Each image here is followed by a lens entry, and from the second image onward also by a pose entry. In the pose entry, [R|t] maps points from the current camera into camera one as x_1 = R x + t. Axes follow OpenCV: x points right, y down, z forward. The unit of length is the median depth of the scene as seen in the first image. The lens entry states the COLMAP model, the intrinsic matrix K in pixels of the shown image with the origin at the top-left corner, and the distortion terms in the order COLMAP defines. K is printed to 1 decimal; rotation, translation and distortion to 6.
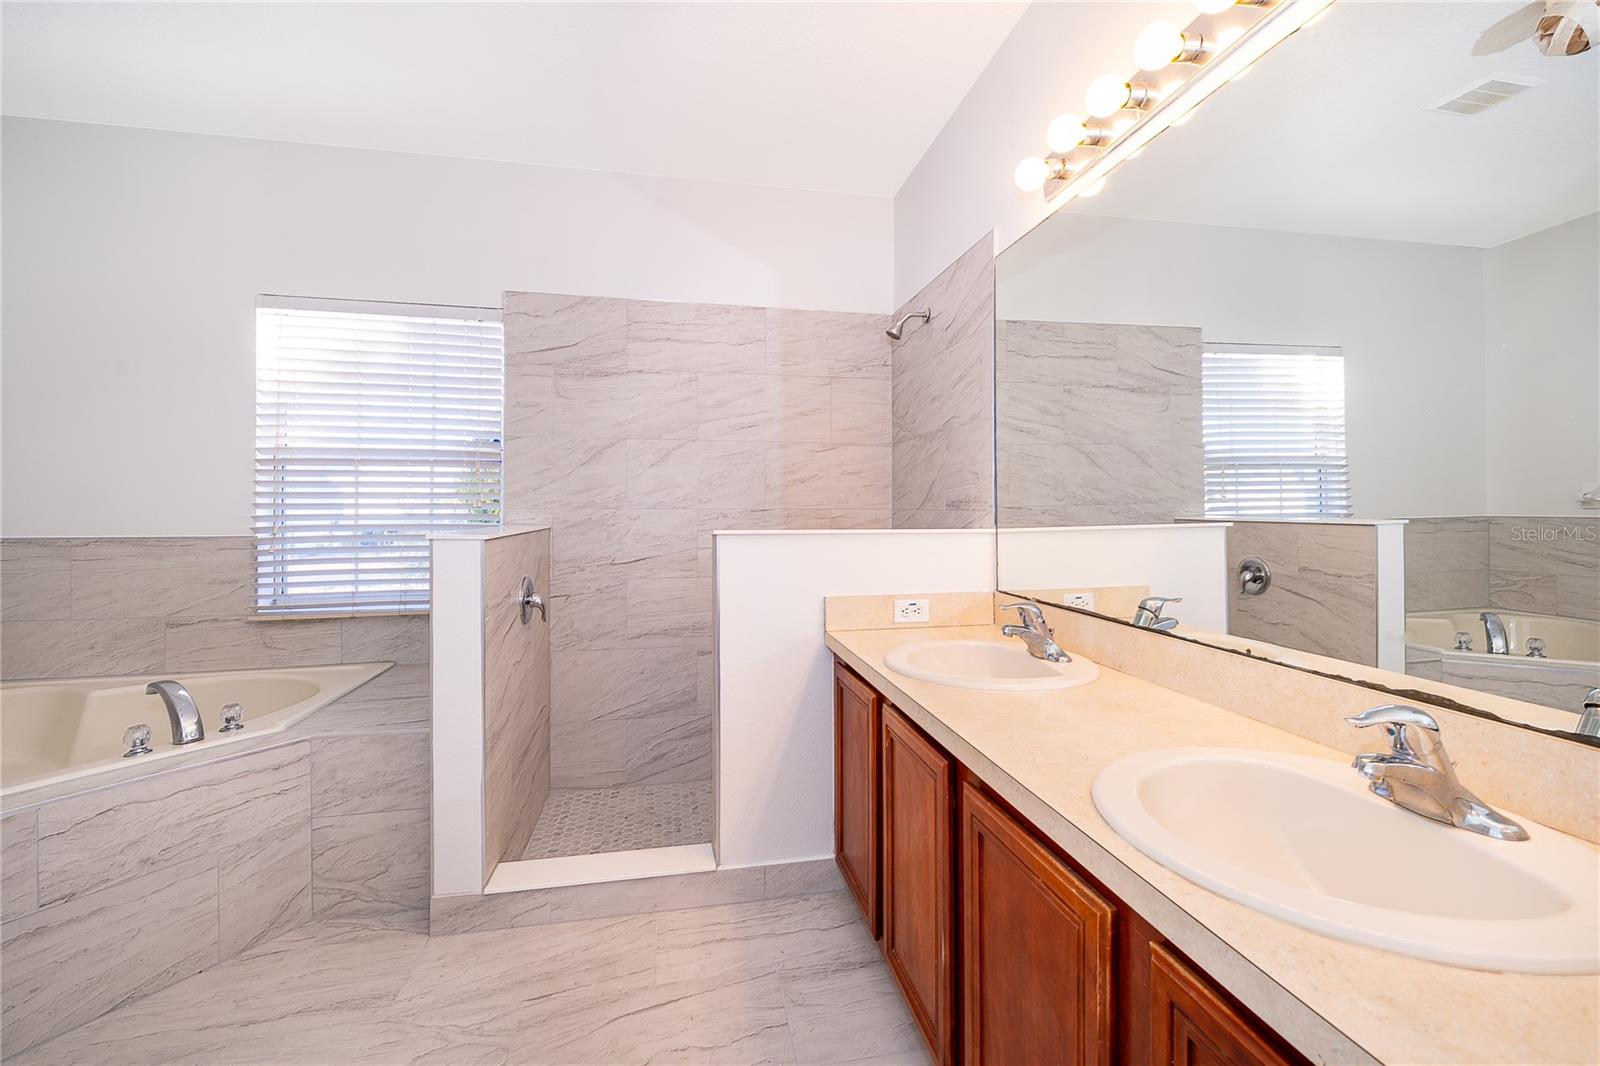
lens RADIAL K [[649.6, 0, 796.3], [0, 649.6, 505.0], [0, 0, 1]] dist [0.000495, -0.000177]
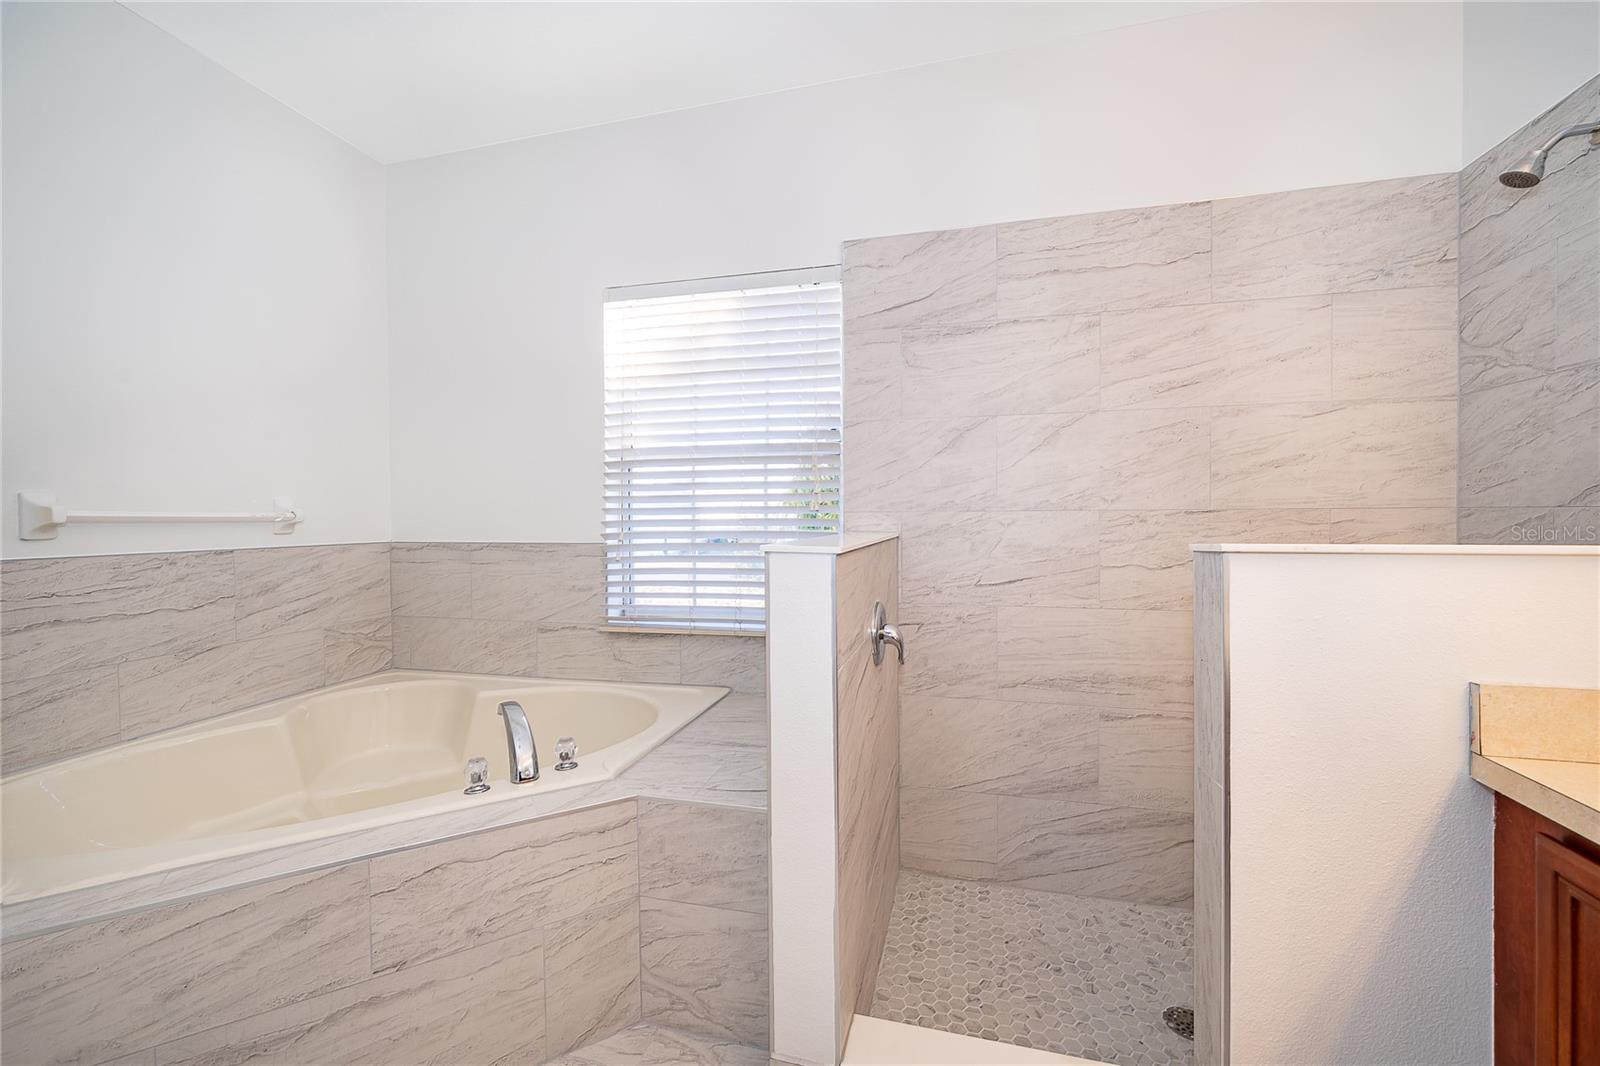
lens RADIAL K [[649.6, 0, 796.3], [0, 649.6, 505.0], [0, 0, 1]] dist [0.000495, -0.000177]
pose [[0.894319, -0.014475, -0.447195, -0.149235], [0.008959, 0.999855, -0.014448, 0.008553], [0.447339, 0.008915, 0.894320, 0.263532]]
